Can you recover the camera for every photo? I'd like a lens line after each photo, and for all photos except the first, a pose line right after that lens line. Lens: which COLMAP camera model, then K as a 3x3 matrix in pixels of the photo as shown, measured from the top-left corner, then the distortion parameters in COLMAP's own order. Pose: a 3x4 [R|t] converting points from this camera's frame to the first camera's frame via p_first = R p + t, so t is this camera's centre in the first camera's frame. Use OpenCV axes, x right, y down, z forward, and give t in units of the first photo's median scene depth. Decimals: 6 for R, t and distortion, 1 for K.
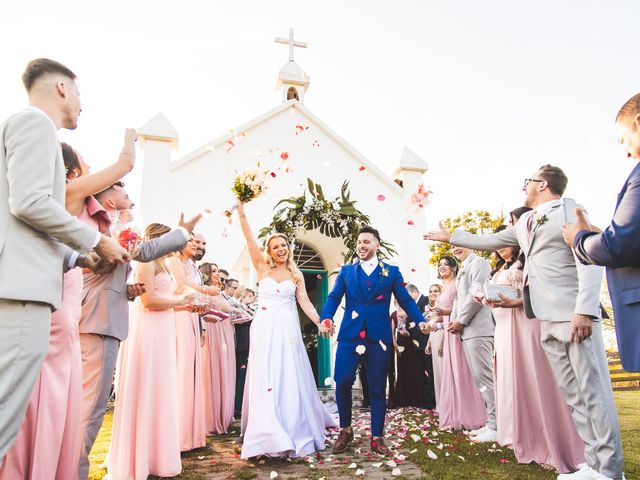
lens RADIAL K [[476.2, 0, 322.0], [0, 476.2, 237.0], [0, 0, 1]] dist [0.015123, -0.009218]
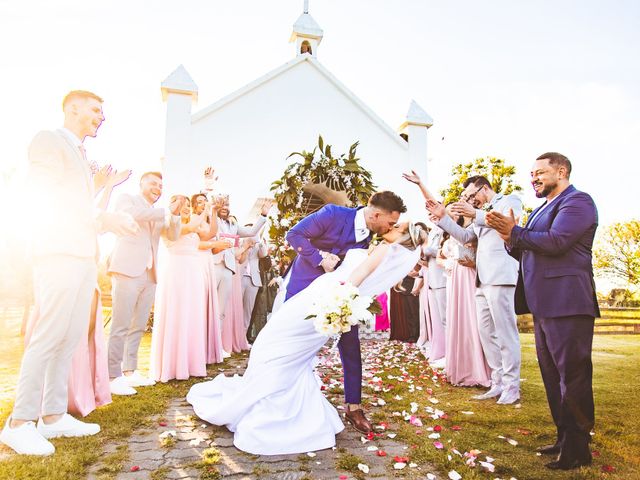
lens RADIAL K [[476.2, 0, 321.0], [0, 476.2, 243.0], [0, 0, 1]] dist [0.015123, -0.009218]
pose [[0.998846, 0.031659, -0.036128, 0.028658], [-0.025993, 0.988683, 0.147749, -0.043176], [0.040396, -0.146639, 0.988365, -0.117829]]
